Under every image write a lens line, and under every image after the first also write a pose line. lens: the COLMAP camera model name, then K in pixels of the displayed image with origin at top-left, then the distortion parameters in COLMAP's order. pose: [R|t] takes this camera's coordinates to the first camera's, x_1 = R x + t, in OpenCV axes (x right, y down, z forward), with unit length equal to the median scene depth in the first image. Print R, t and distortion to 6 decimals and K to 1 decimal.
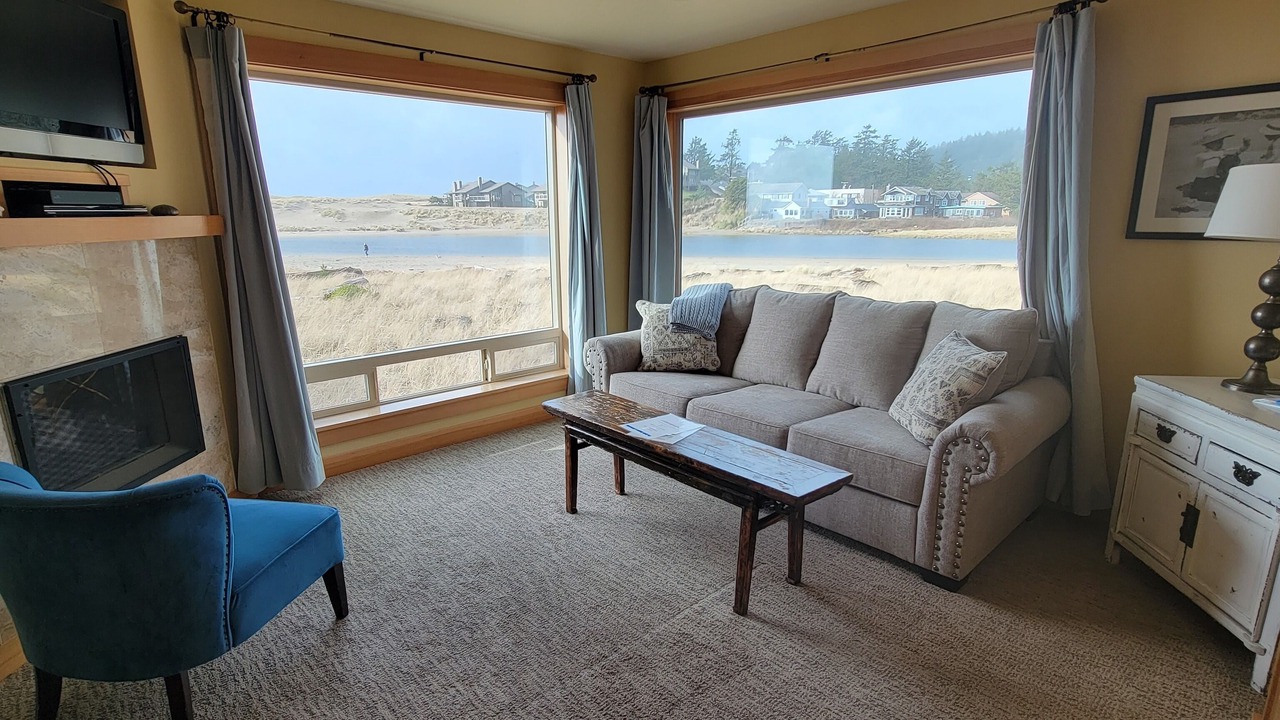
lens RADIAL K [[658.4, 0, 640.6], [0, 658.4, 336.0], [0, 0, 1]] dist [0.002489, -0.000349]
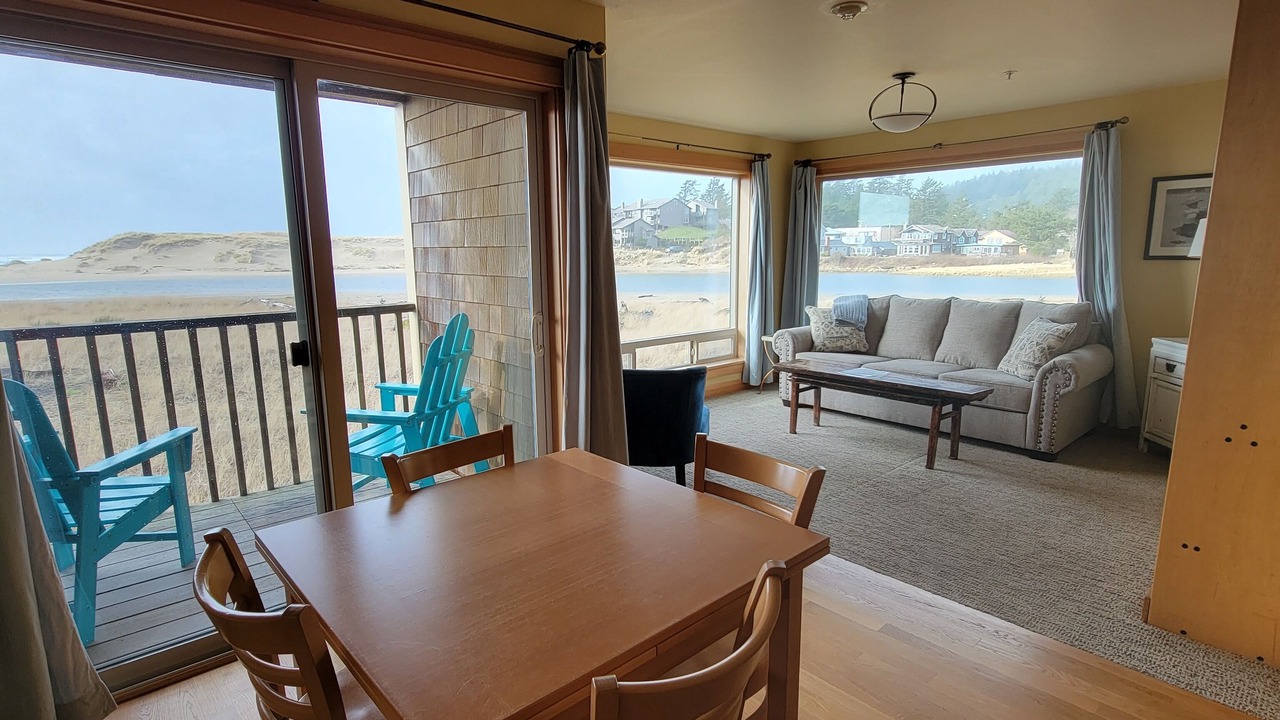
lens RADIAL K [[658.4, 0, 638.9], [0, 658.4, 333.8], [0, 0, 1]] dist [0.002489, -0.000349]
pose [[0.999690, 0.001550, -0.024846, -0.361957], [-0.003033, 0.998209, -0.059754, 0.103482], [0.024709, 0.059811, 0.997904, -0.497399]]
